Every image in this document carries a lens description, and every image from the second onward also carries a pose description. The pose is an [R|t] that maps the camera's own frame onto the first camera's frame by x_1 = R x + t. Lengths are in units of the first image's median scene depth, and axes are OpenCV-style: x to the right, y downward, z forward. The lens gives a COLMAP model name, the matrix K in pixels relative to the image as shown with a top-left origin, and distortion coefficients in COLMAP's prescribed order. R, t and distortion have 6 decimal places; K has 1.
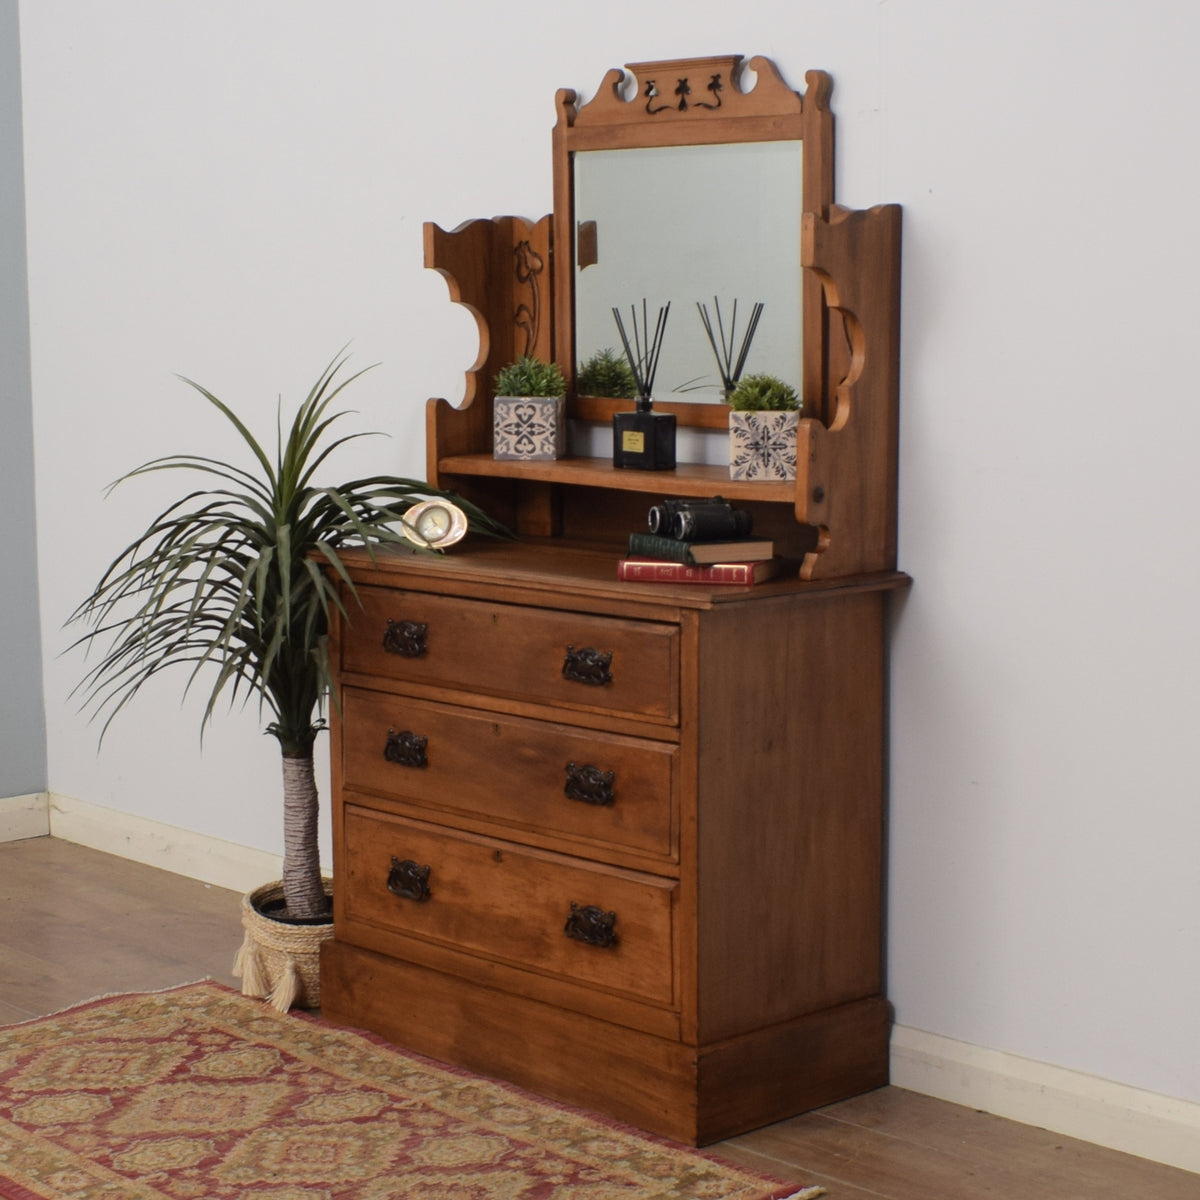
lens RADIAL K [[2510.7, 0, 537.9], [0, 2510.7, 664.3], [0, 0, 1]] dist [-0.079310, 0.048621]
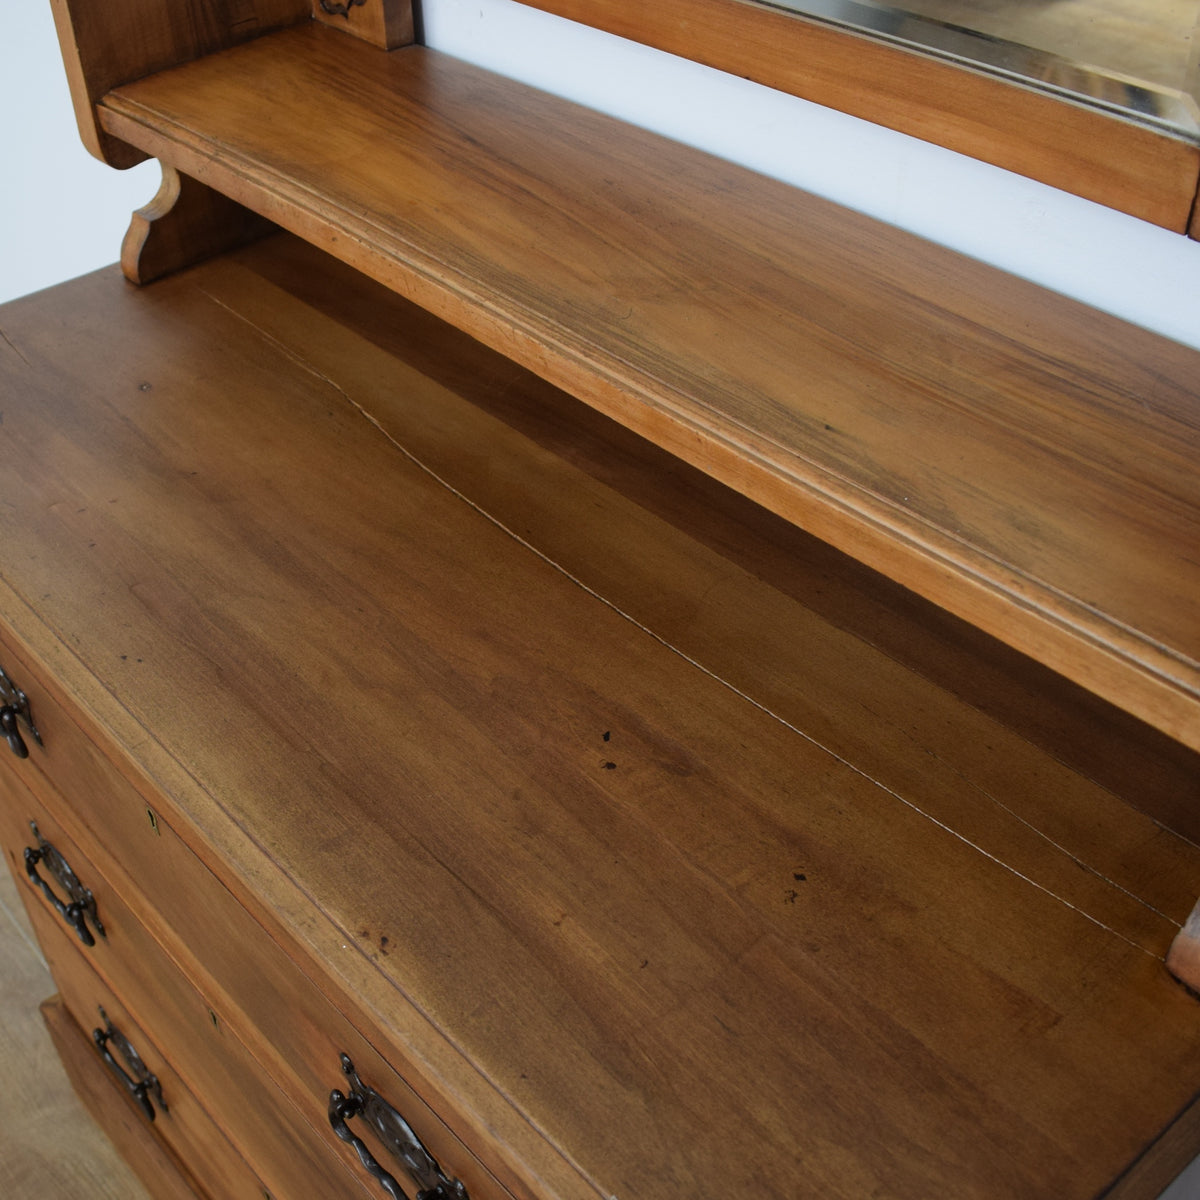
lens RADIAL K [[1531.8, 0, 493.2], [0, 1531.8, 641.5], [0, 0, 1]] dist [-0.095271, -0.006055]
pose [[0.997150, -0.004305, -0.075324, 0.042970], [0.043039, 0.852451, 0.521033, -0.140490], [0.061967, -0.522790, 0.850206, 0.831074]]
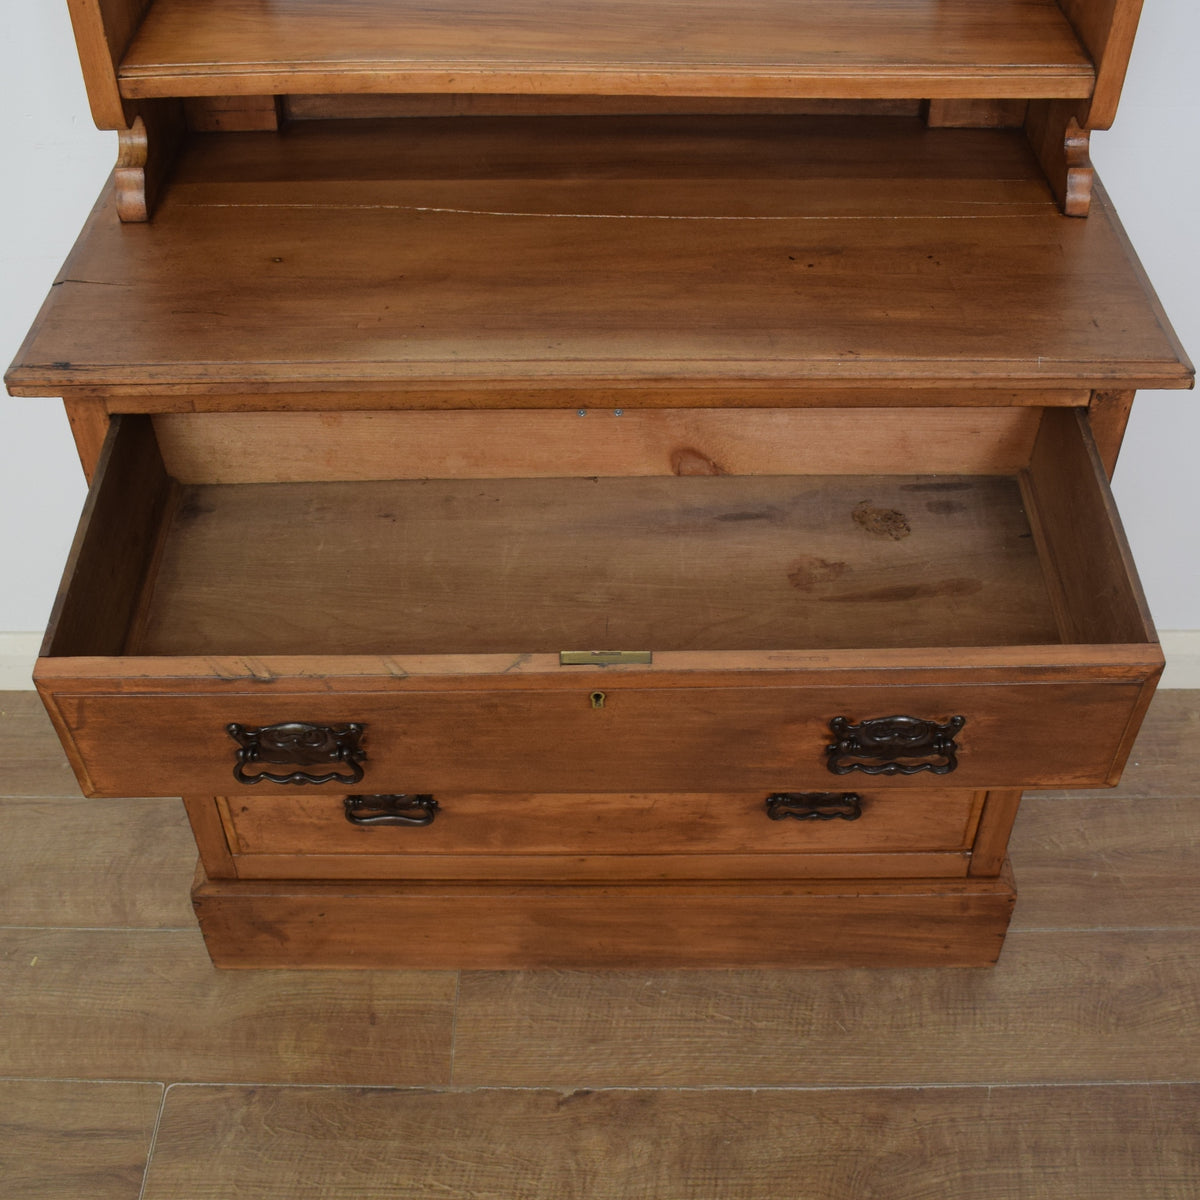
lens RADIAL K [[1535.4, 0, 586.5], [0, 1535.4, 625.2], [0, 0, 1]] dist [-0.102837, 0.019004]
pose [[0.680636, -0.509226, 0.526710, -0.203524], [0.116528, 0.785034, 0.608394, -0.180072], [-0.723295, -0.352718, 0.593661, 0.787451]]
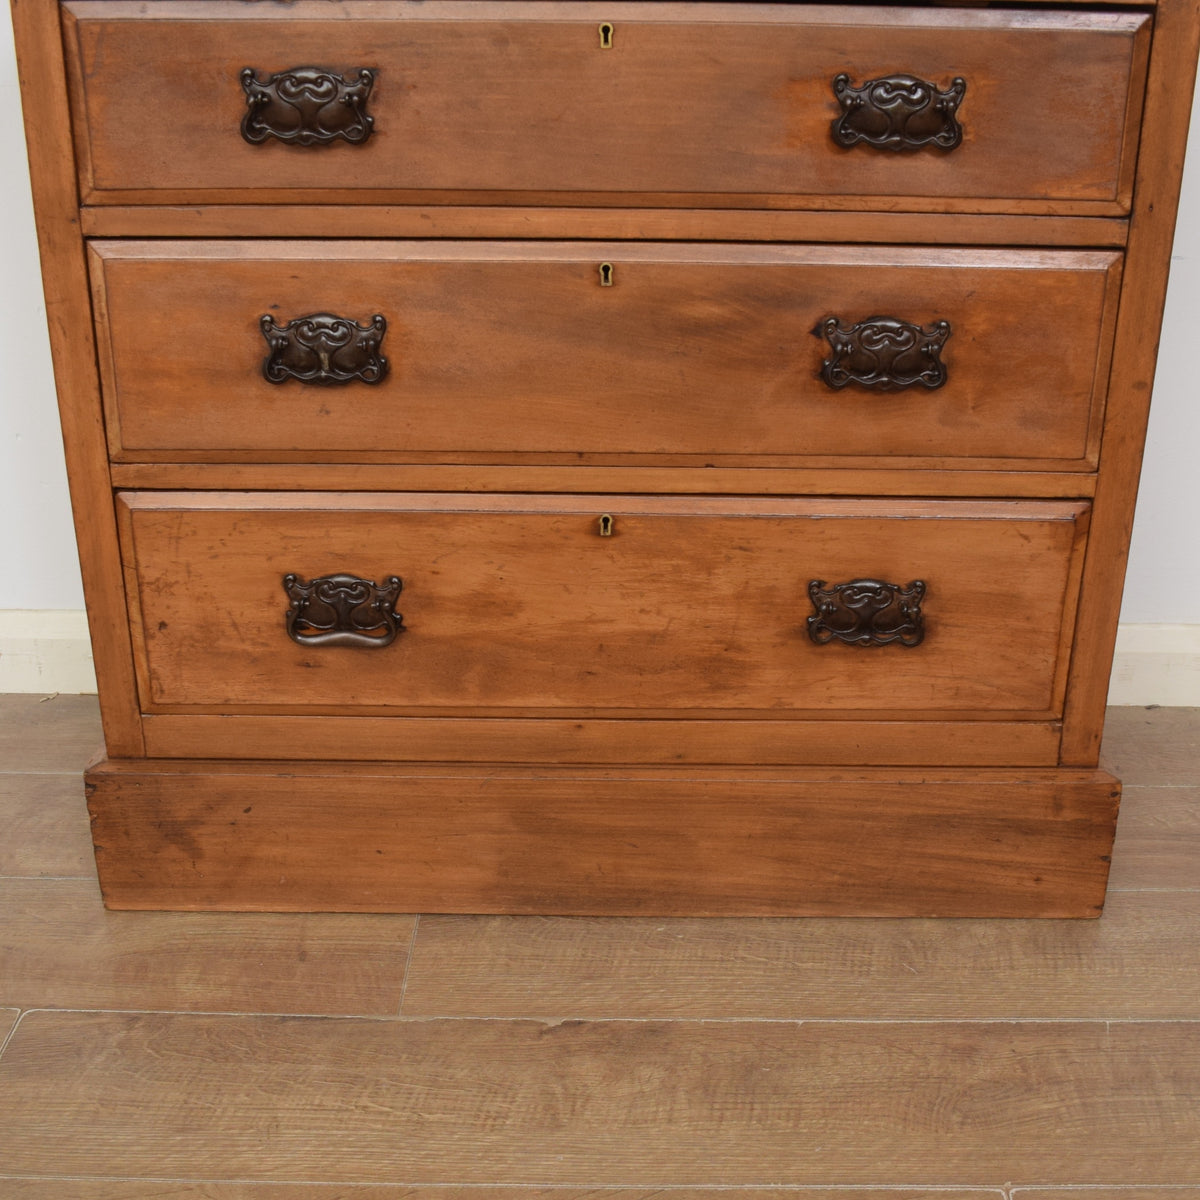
lens RADIAL K [[1691.7, 0, 633.6], [0, 1691.7, 709.7], [0, 0, 1]] dist [-0.103141, 0.026739]
pose [[0.671224, -0.315611, 0.670707, -0.255132], [0.091604, 0.933210, 0.347460, -0.008027], [-0.735573, -0.171784, 0.655304, 0.763595]]
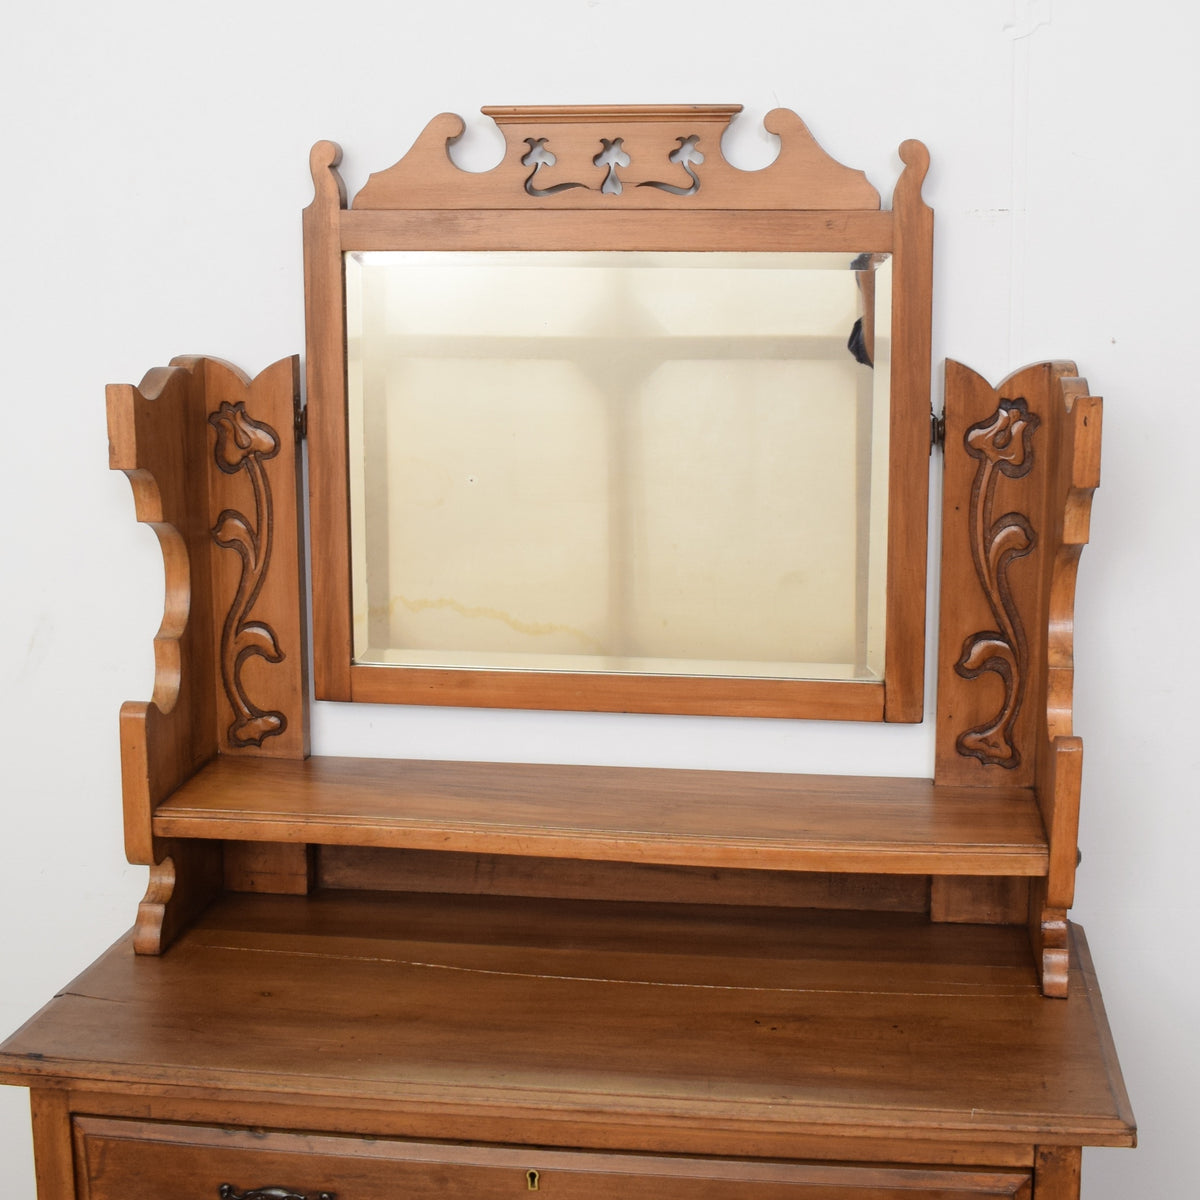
lens RADIAL K [[1852.8, 0, 651.2], [0, 1852.8, 477.9], [0, 0, 1]] dist [-0.101454, 0.023973]
pose [[0.762255, -0.082242, 0.642030, -0.225672], [0.096496, 0.995249, 0.012922, -0.162667], [-0.640043, 0.052104, 0.766570, 0.678366]]
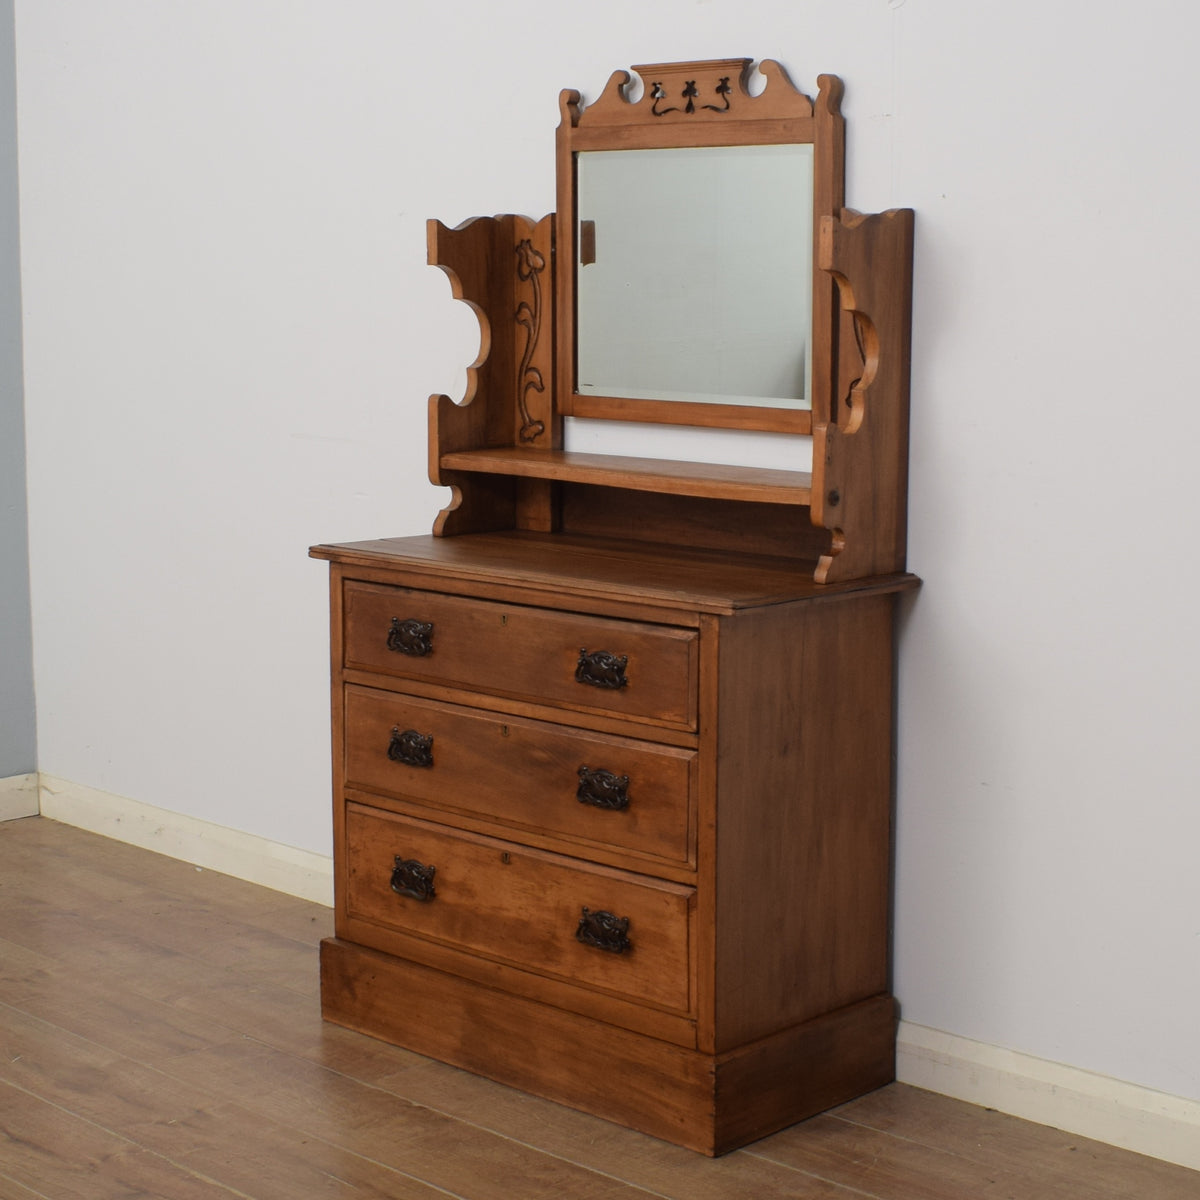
lens RADIAL K [[2219.2, 0, 691.1], [0, 2219.2, 575.1], [0, 0, 1]] dist [-0.081989, 0.015641]
pose [[0.995039, 0.001910, 0.099463, -0.030448], [-0.000168, 0.999846, -0.017524, -0.020086], [-0.099481, 0.017420, 0.994887, 0.120103]]
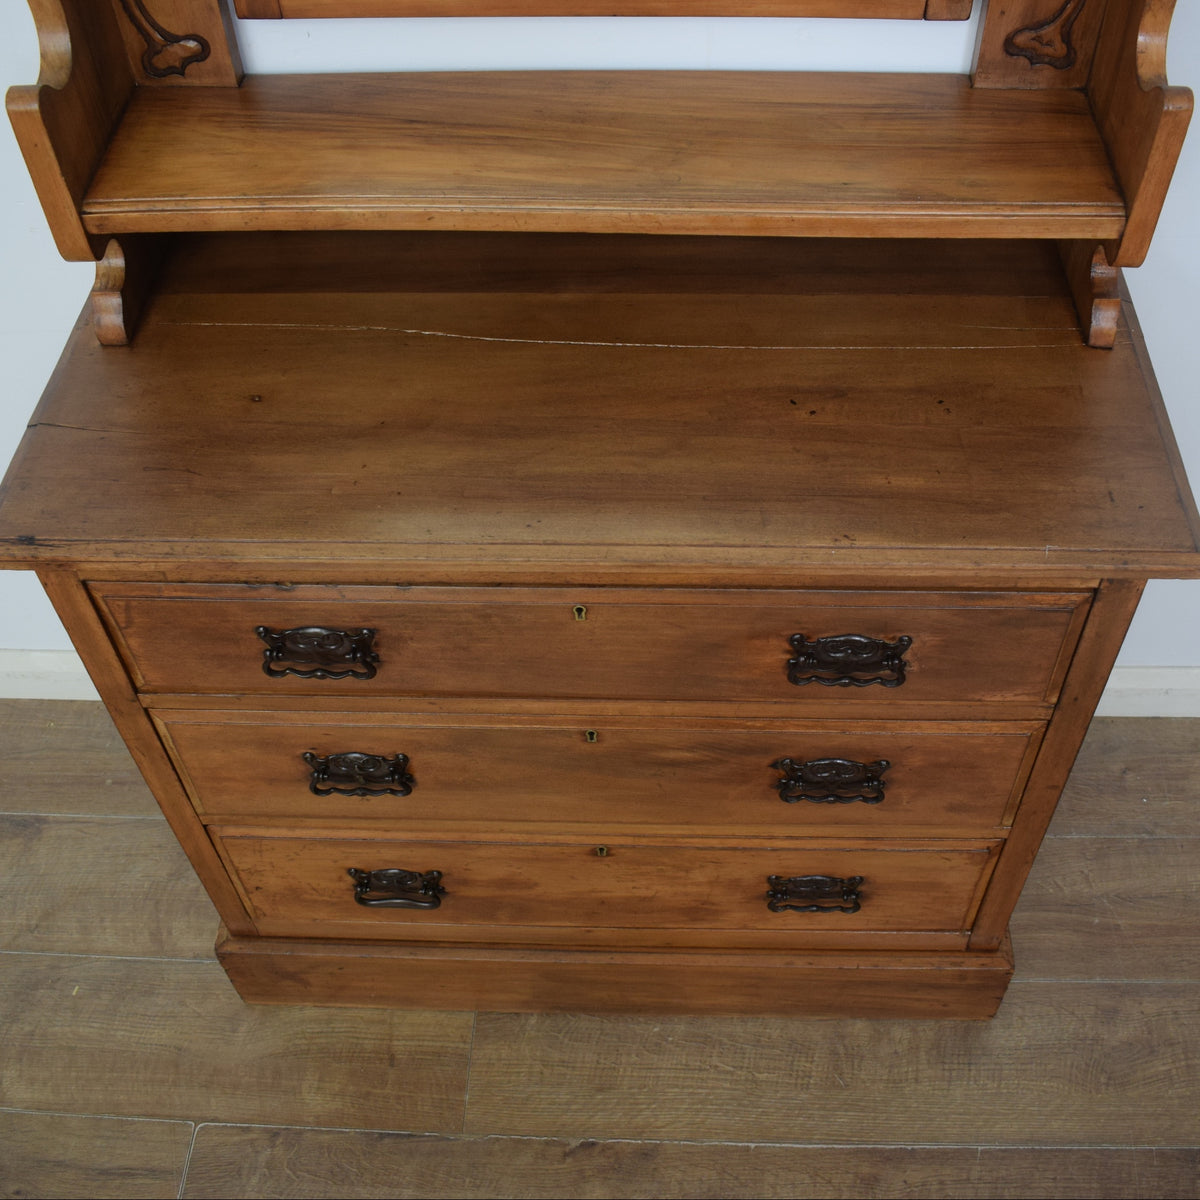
lens RADIAL K [[1395.6, 0, 621.0], [0, 1395.6, 590.4], [0, 0, 1]] dist [-0.099404, 0.012412]
pose [[0.701387, -0.554185, 0.448258, -0.132522], [0.129132, 0.717274, 0.684721, -0.208937], [-0.700986, -0.422370, 0.574649, 0.824042]]
